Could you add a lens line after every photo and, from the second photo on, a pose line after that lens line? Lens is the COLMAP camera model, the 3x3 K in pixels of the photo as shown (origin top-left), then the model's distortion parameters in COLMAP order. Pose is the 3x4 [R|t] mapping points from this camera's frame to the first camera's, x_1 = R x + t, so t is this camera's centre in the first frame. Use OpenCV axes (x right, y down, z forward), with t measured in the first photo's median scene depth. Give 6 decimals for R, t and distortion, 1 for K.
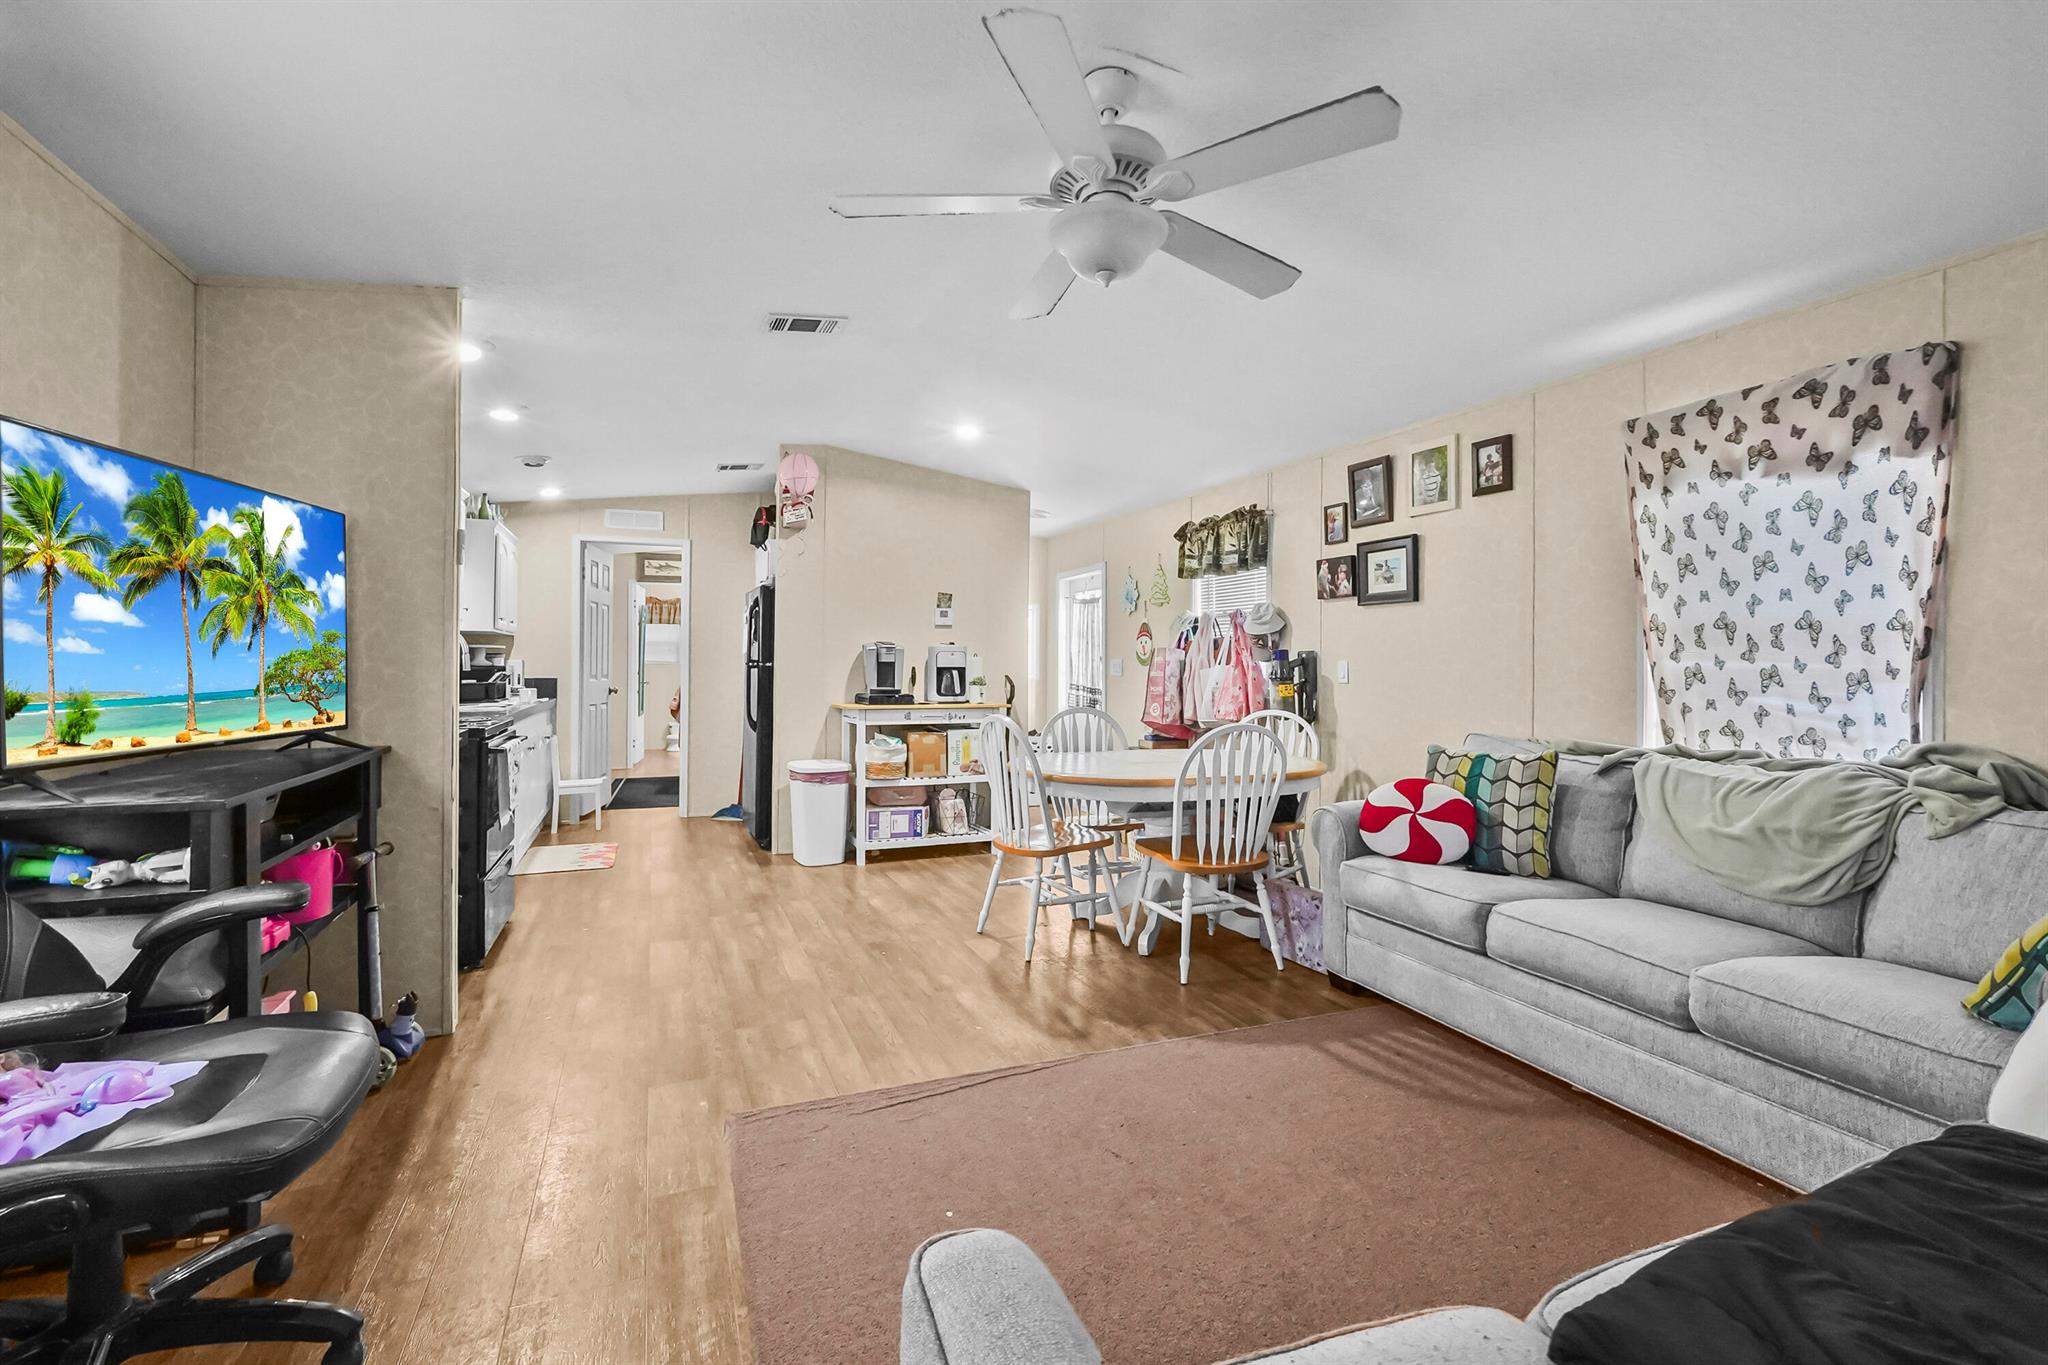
lens RADIAL K [[914.4, 0, 1056.0], [0, 914.4, 715.4], [0, 0, 1]] dist [-0.016258, 0.005153]
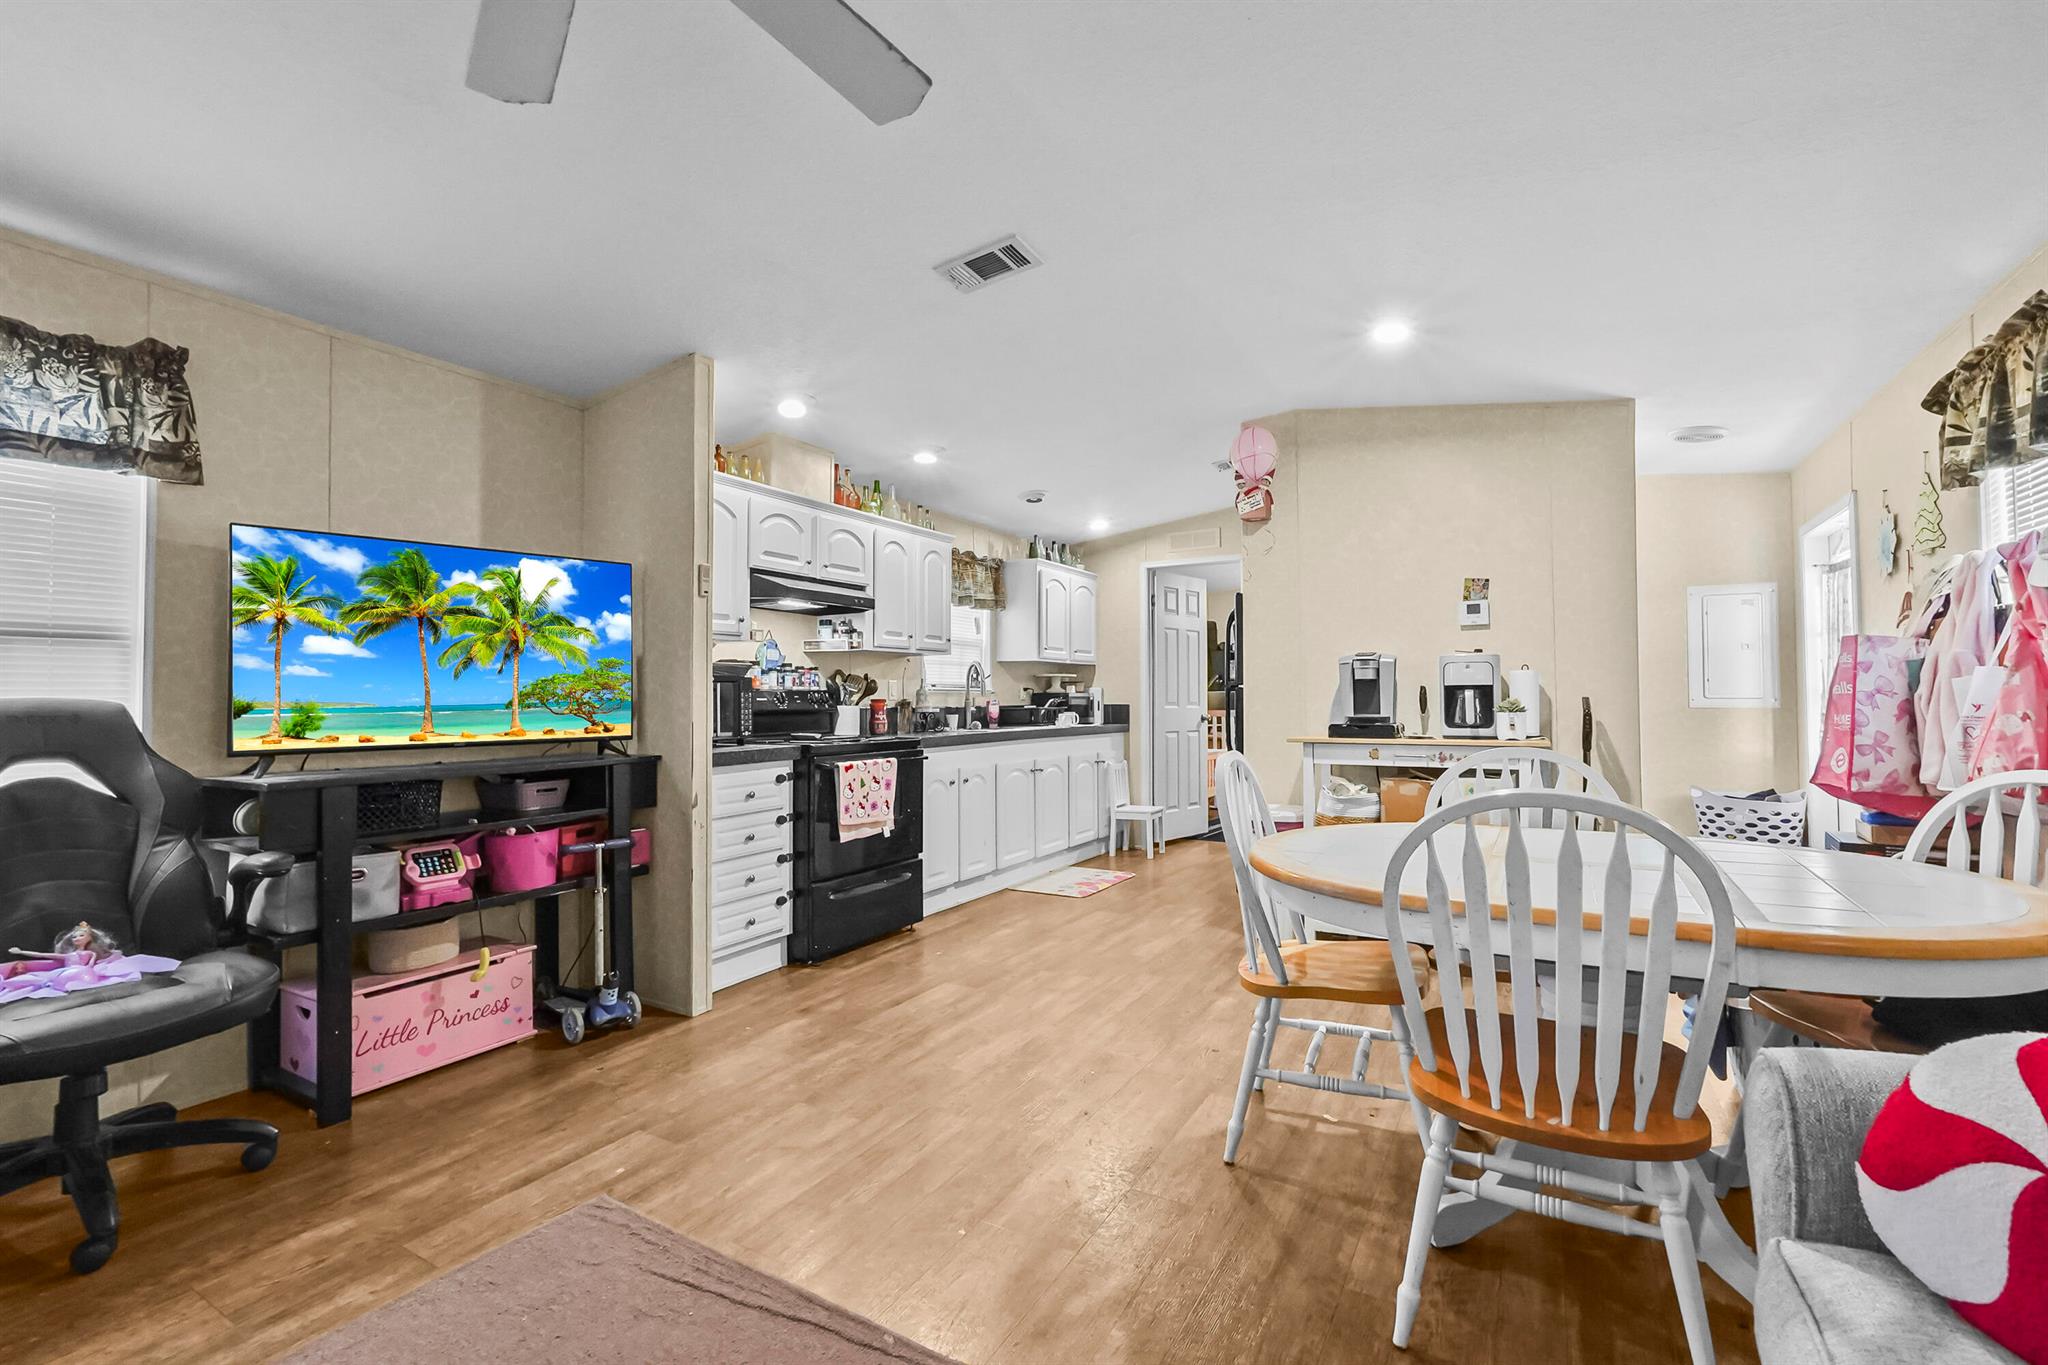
lens RADIAL K [[914.4, 0, 1022.5], [0, 914.4, 672.2], [0, 0, 1]] dist [-0.016258, 0.005153]
pose [[0.583846, -0.034552, -0.811129, 0.532093], [-0.034798, 0.997111, -0.067522, -0.010378], [0.811118, 0.067648, 0.580957, 0.713874]]
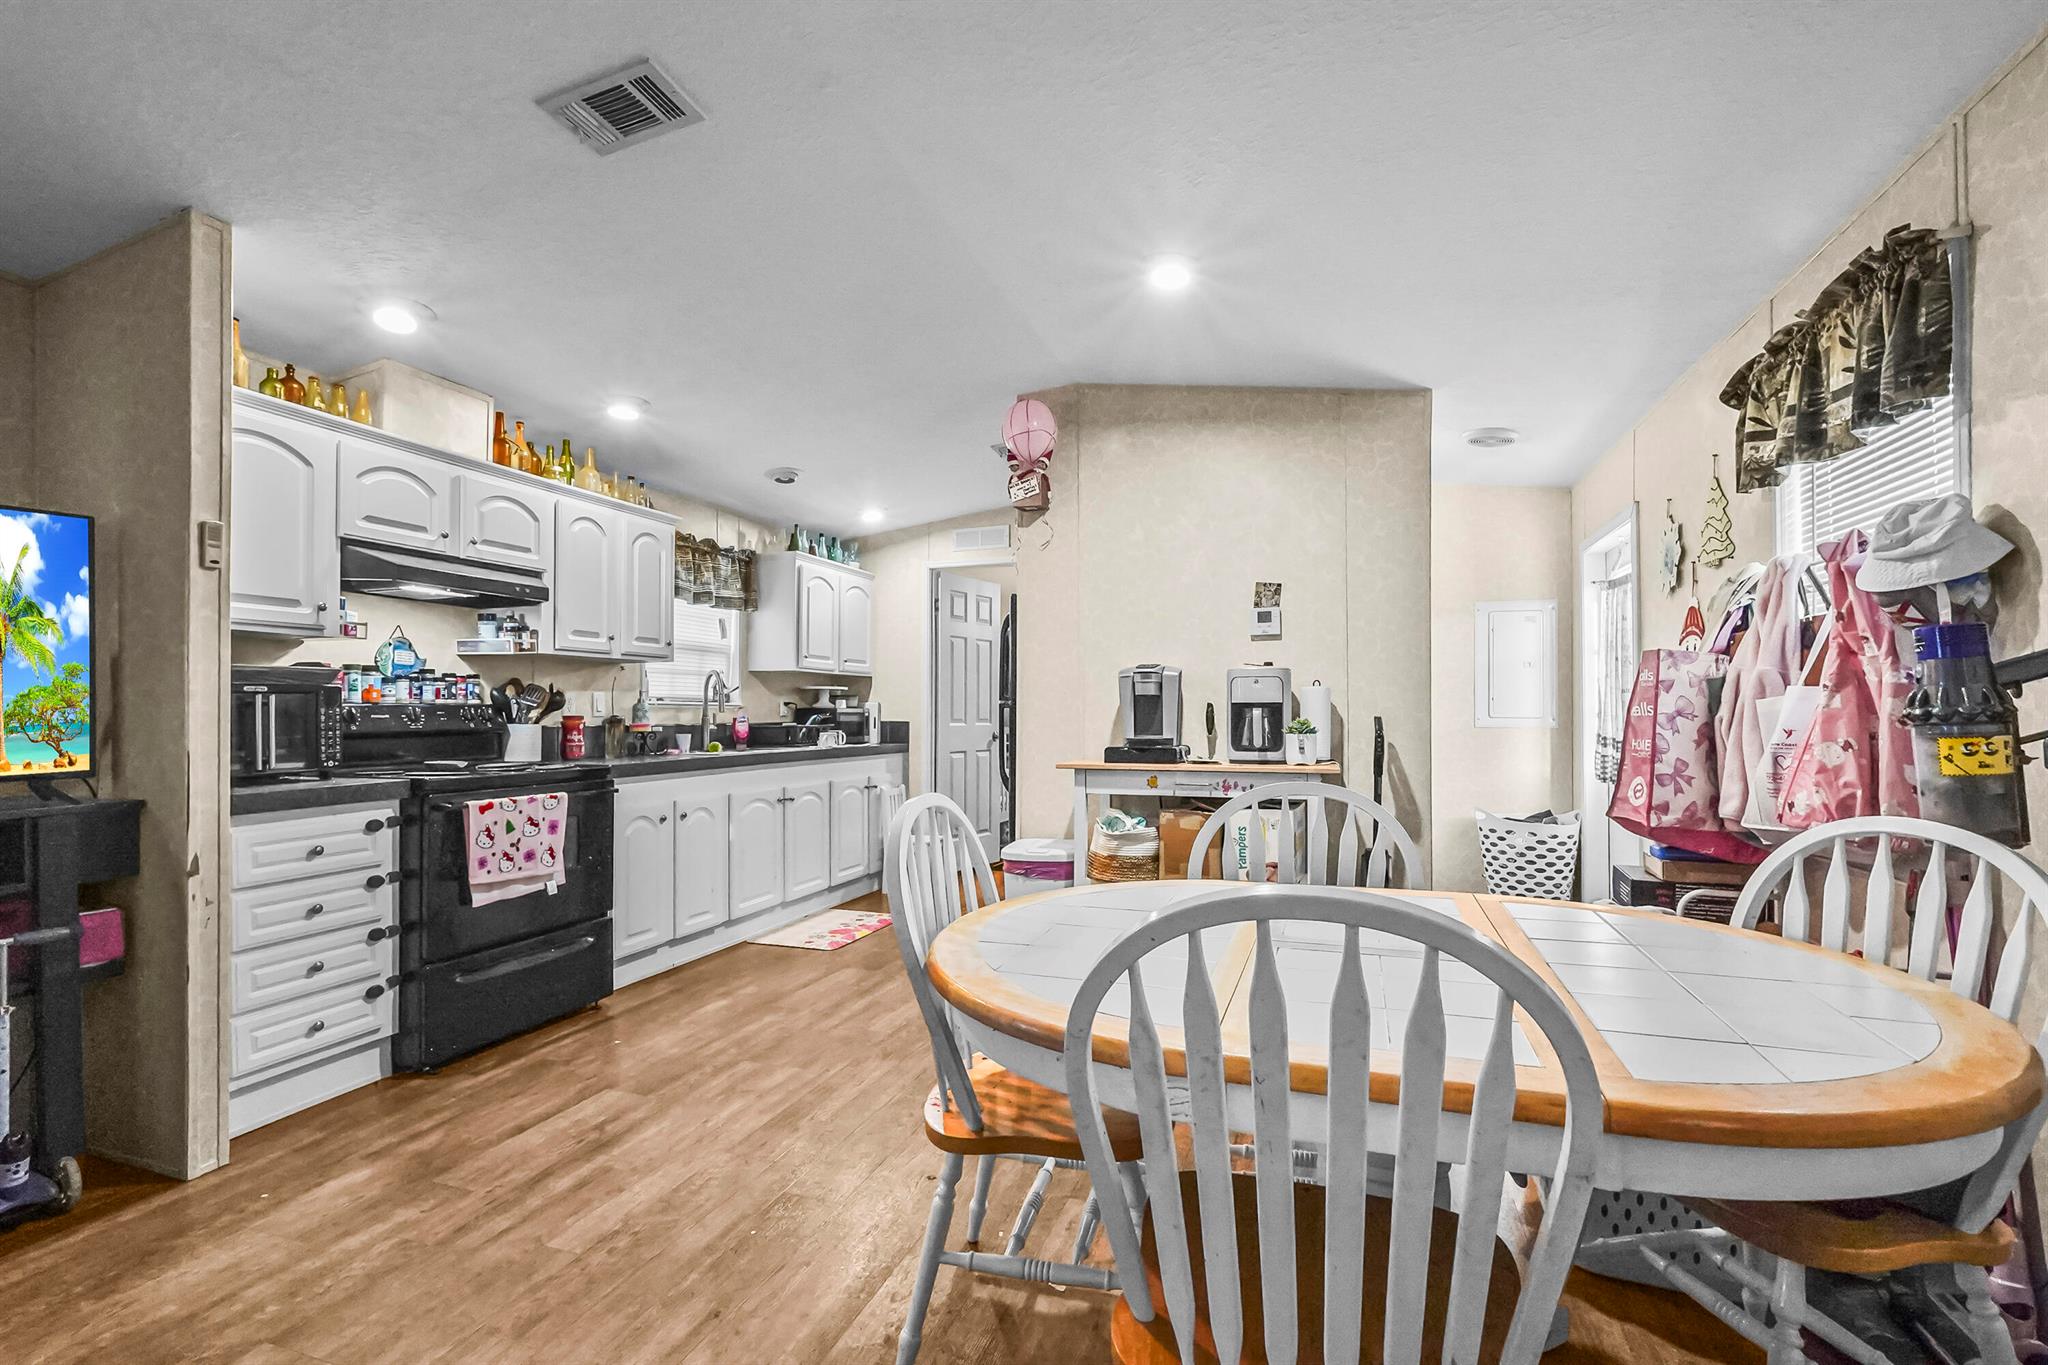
lens RADIAL K [[914.4, 0, 1037.5], [0, 914.4, 704.8], [0, 0, 1]] dist [-0.016258, 0.005153]
pose [[0.732441, -0.014344, -0.680680, 0.415551], [-0.029849, 0.998140, -0.053153, -0.032694], [0.680176, 0.059248, 0.730650, 0.991209]]
